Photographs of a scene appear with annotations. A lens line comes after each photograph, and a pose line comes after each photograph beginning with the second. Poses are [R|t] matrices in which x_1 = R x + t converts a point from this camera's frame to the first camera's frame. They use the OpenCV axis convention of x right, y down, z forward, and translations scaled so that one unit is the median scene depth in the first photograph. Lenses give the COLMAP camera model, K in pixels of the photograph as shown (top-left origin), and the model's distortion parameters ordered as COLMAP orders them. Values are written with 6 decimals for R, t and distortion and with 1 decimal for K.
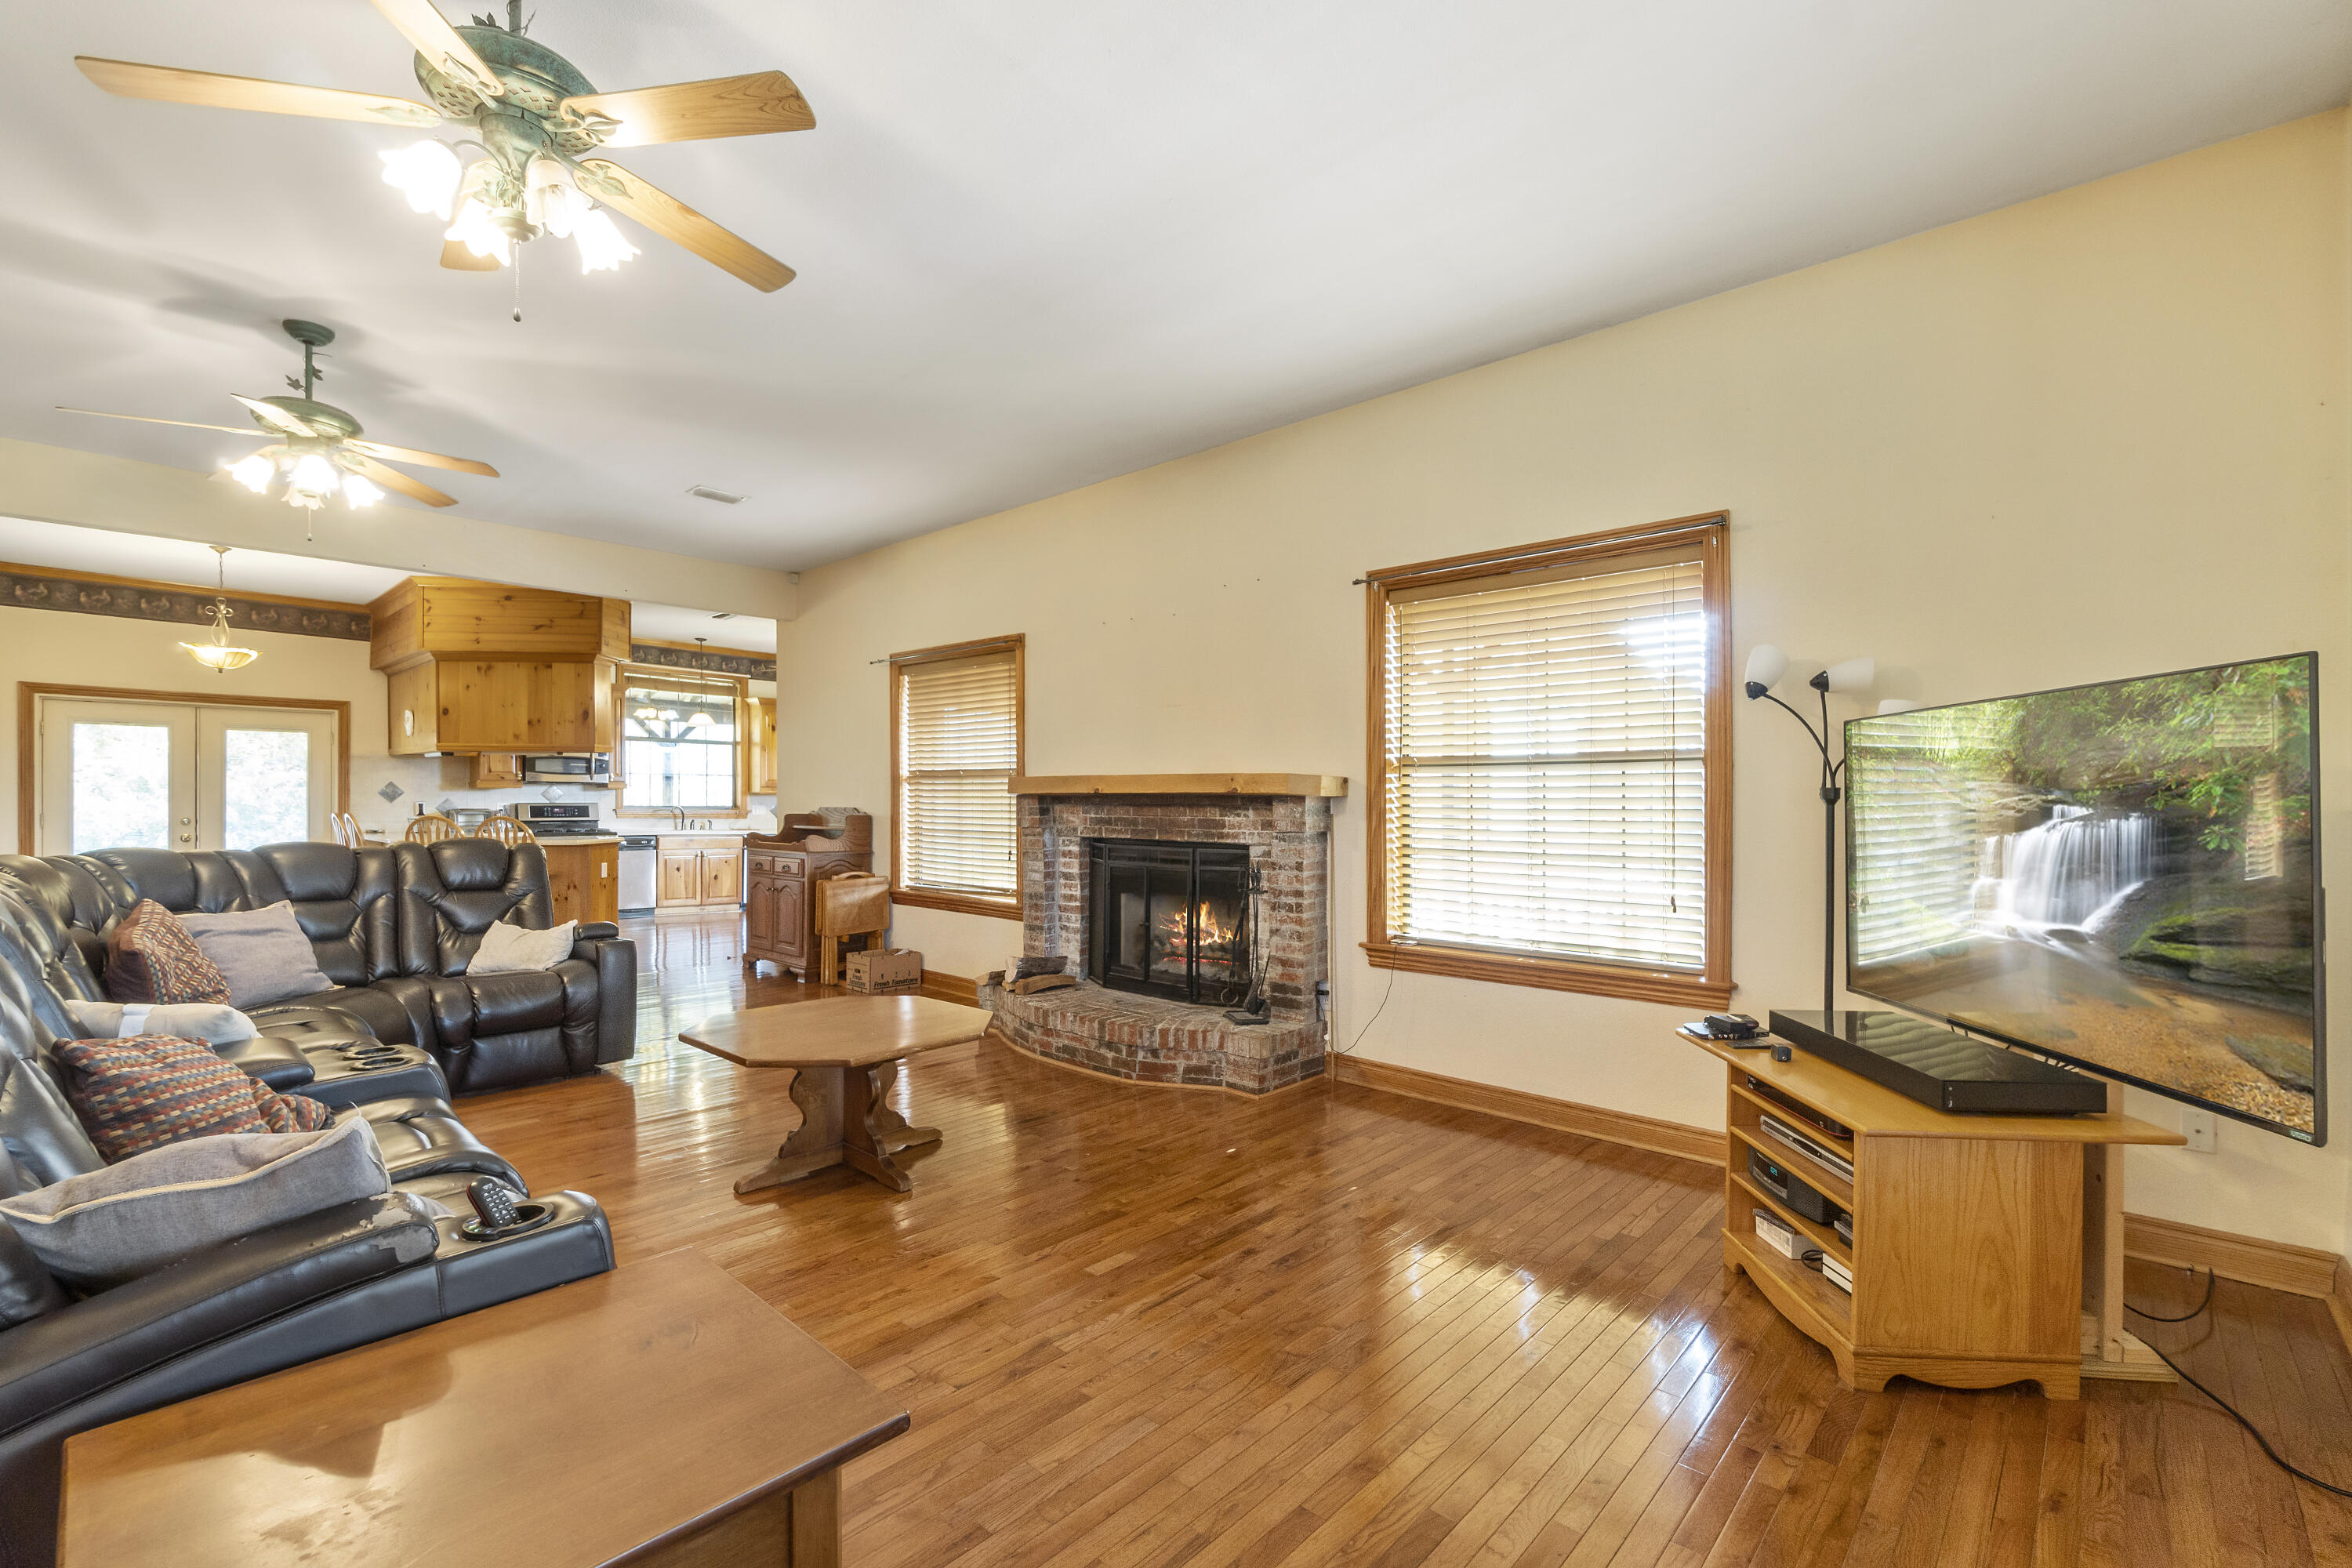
lens RADIAL K [[1018.9, 0, 1178.9], [0, 1018.9, 788.7], [0, 0, 1]] dist [-0.004064, 0.000366]
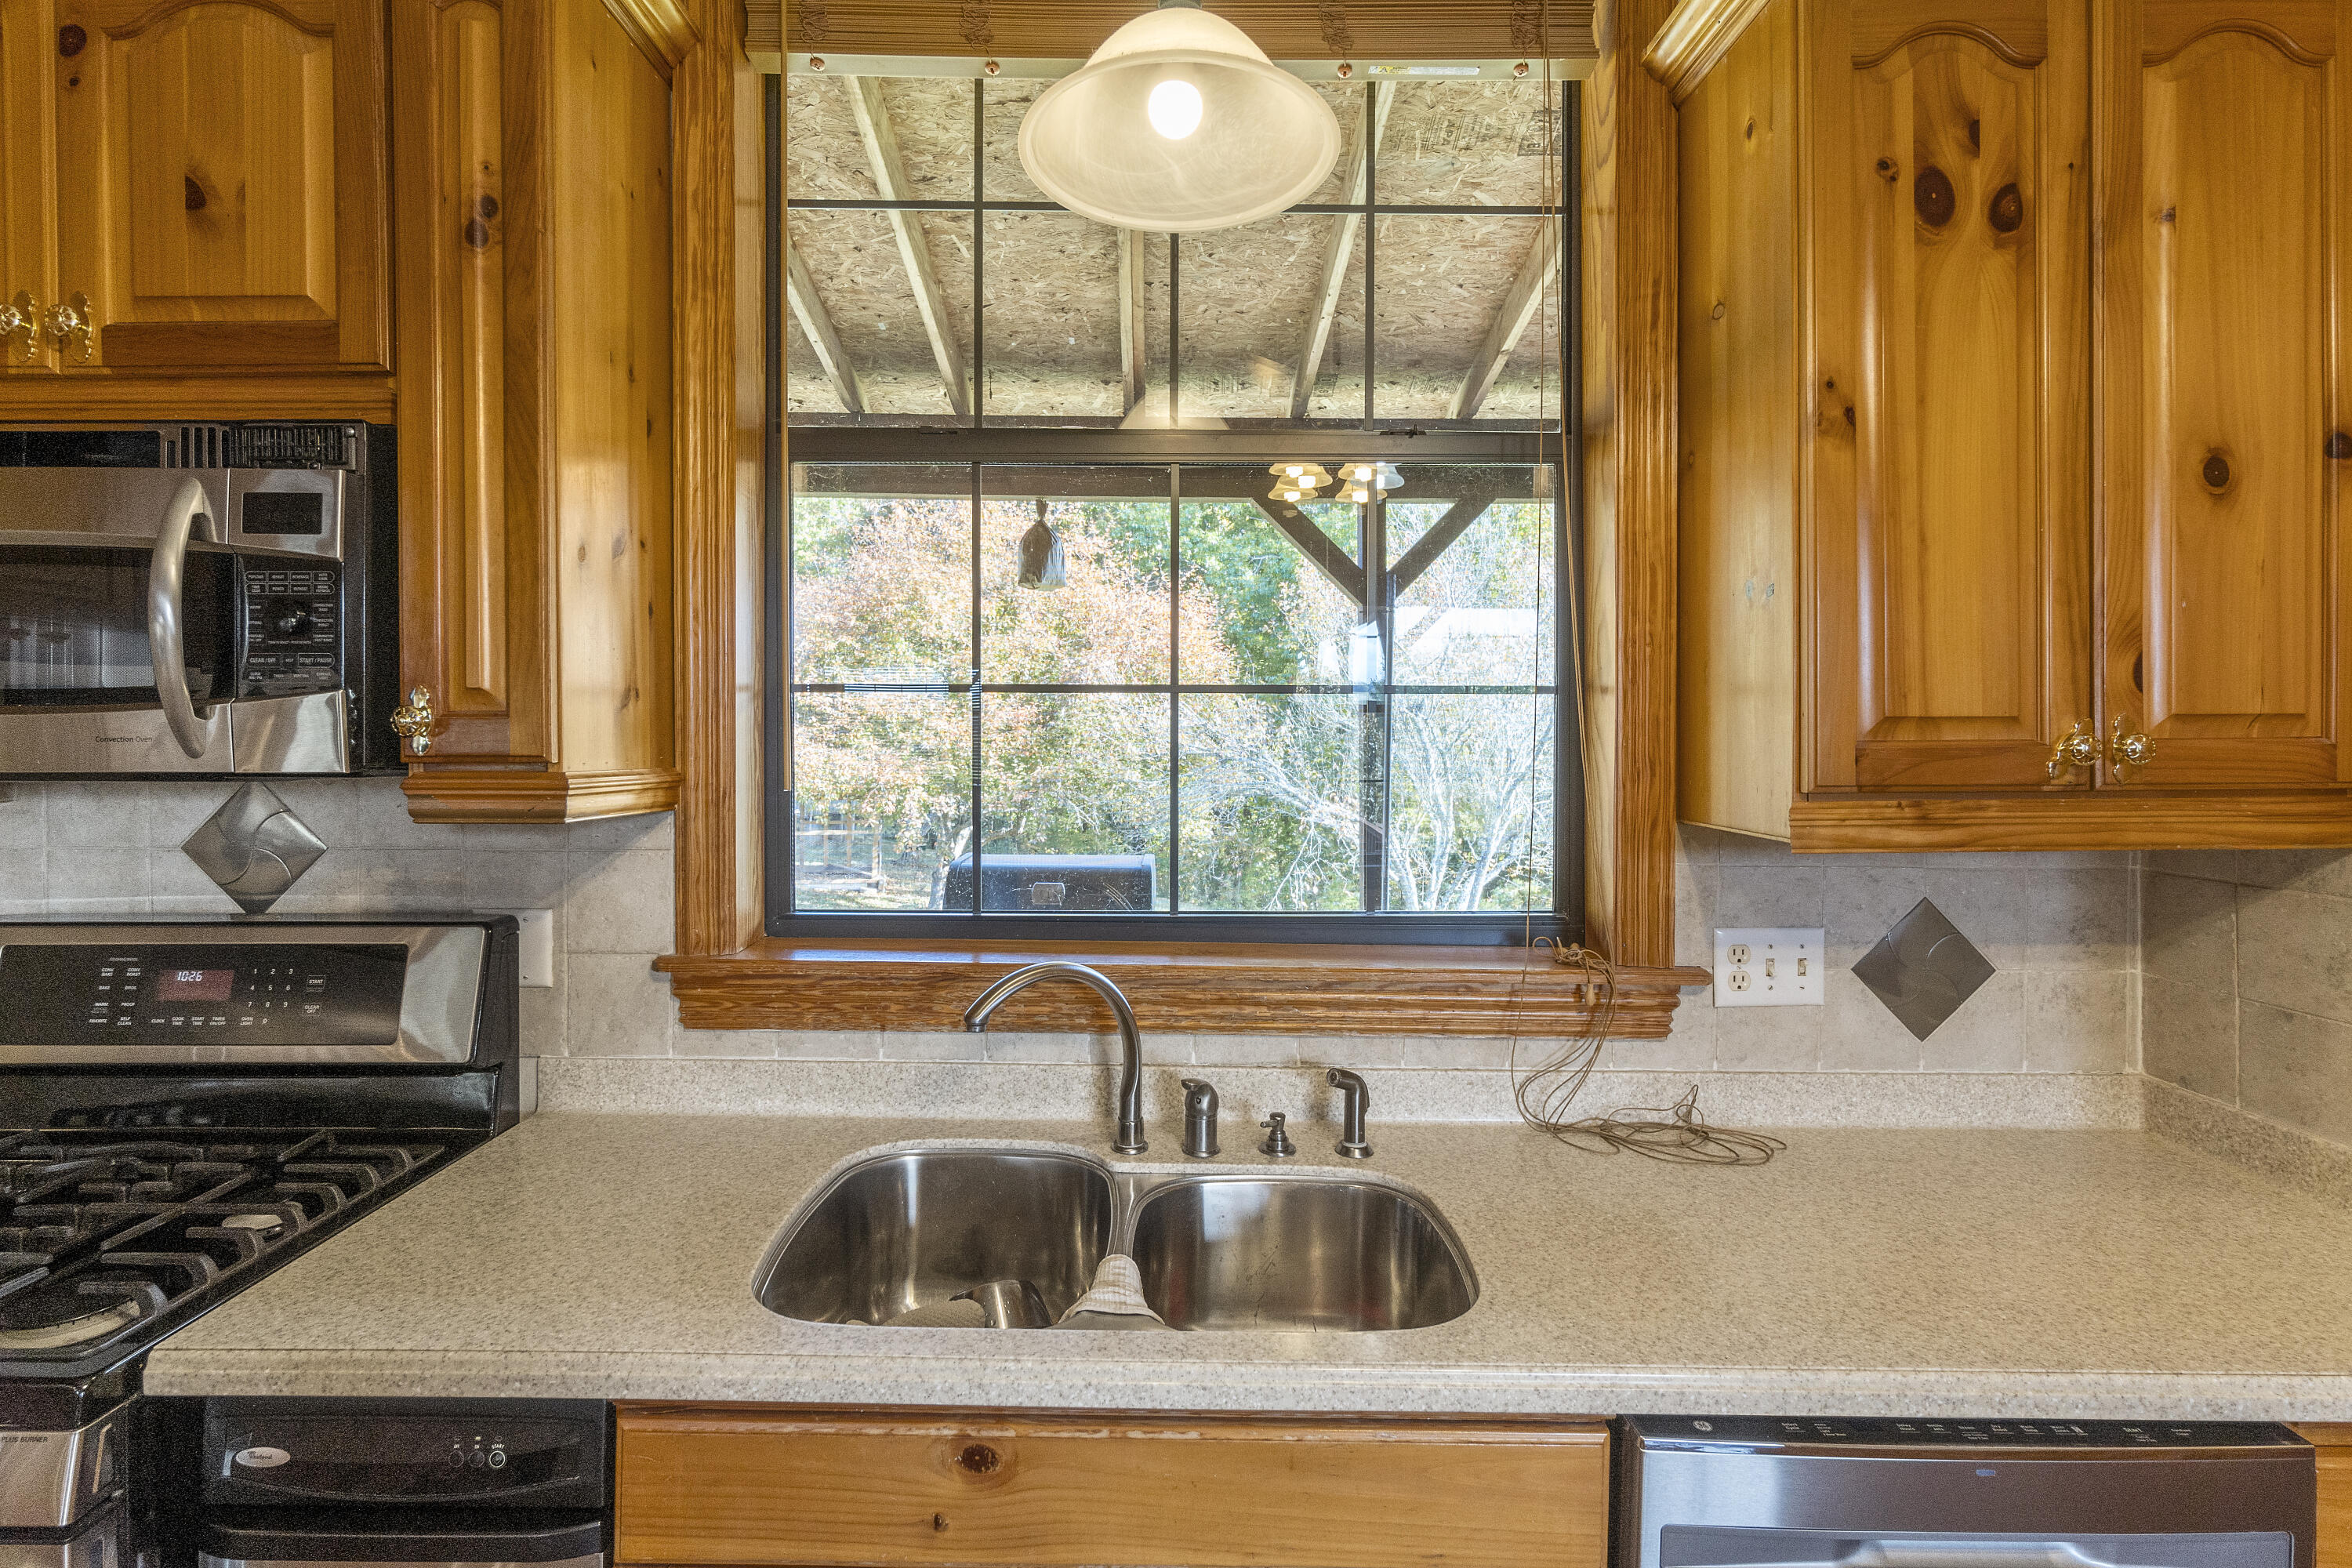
lens RADIAL K [[1132.9, 0, 1177.4], [0, 1132.9, 736.0], [0, 0, 1]] dist [-0.000596, -0.000238]
pose [[0.694898, 0.000550, -0.719108, -0.471398], [0.013055, 0.999825, 0.013380, -0.012020], [0.718990, -0.018686, 0.694769, 1.109100]]
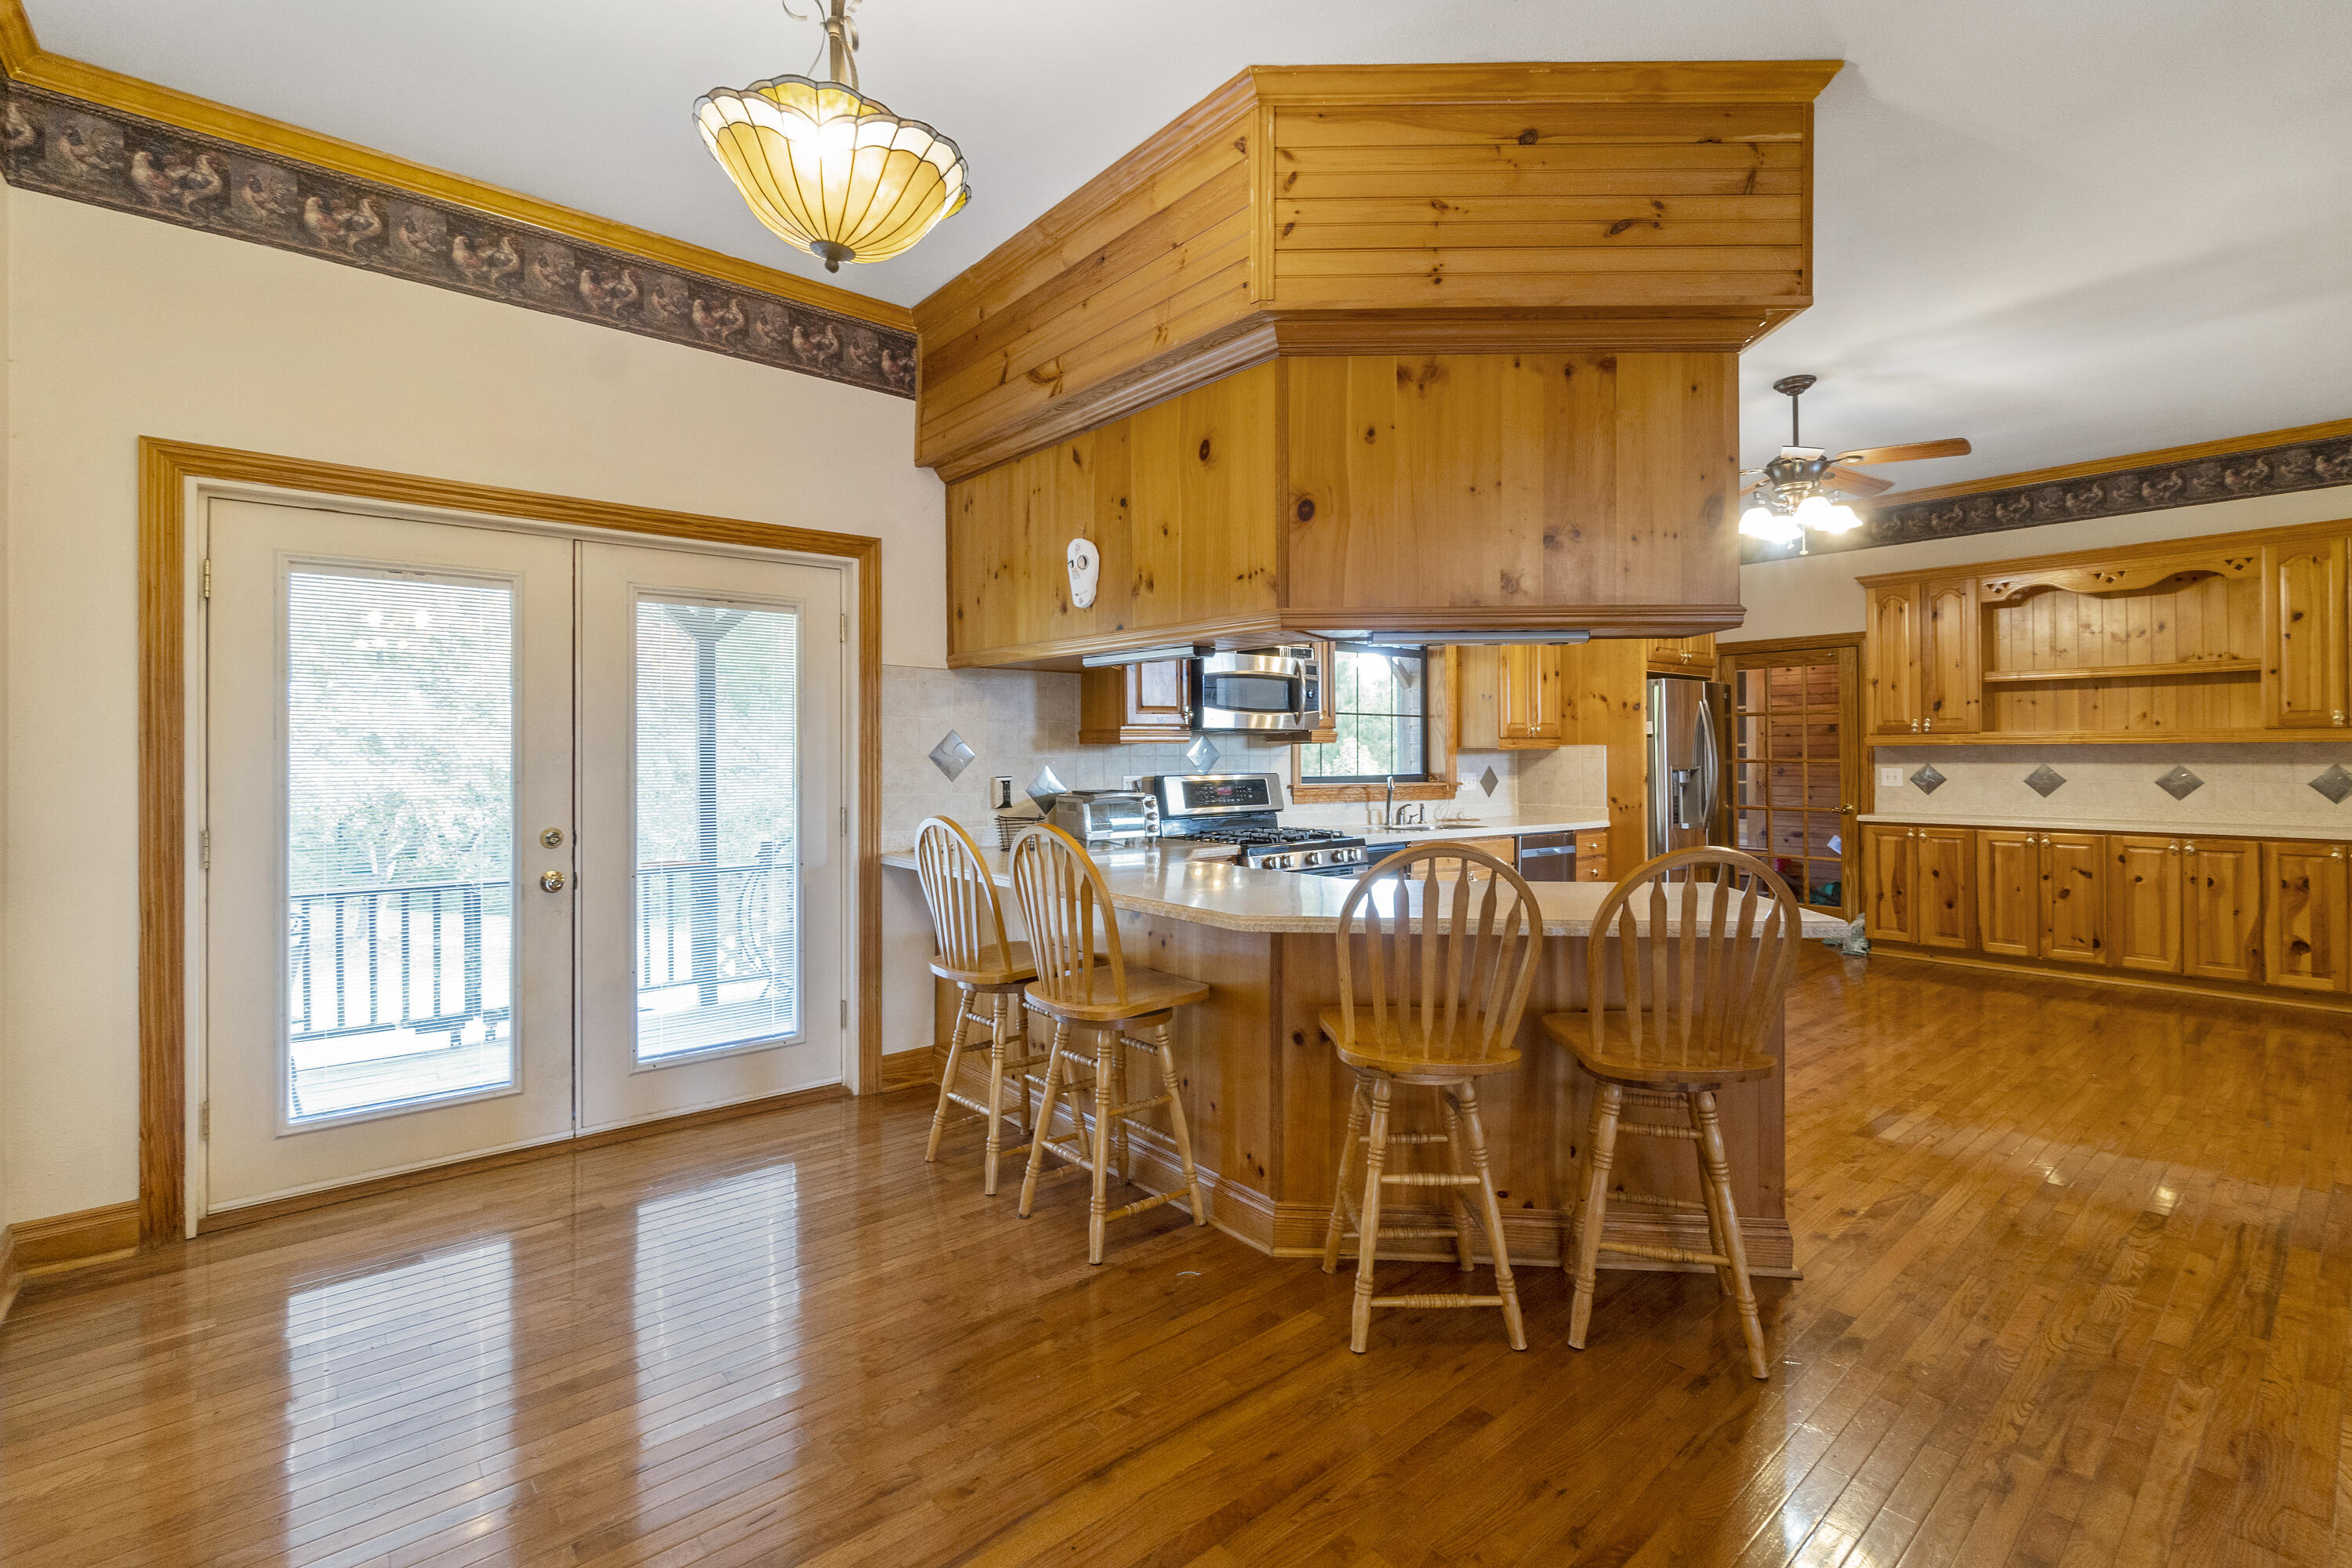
lens RADIAL K [[1027.5, 0, 1169.6], [0, 1027.5, 730.0], [0, 0, 1]] dist [-0.015249, 0.000159]
pose [[0.993270, -0.012604, -0.115137, -0.651063], [0.011475, 0.999879, -0.010457, -0.002257], [0.115255, 0.009065, 0.993295, 0.599257]]
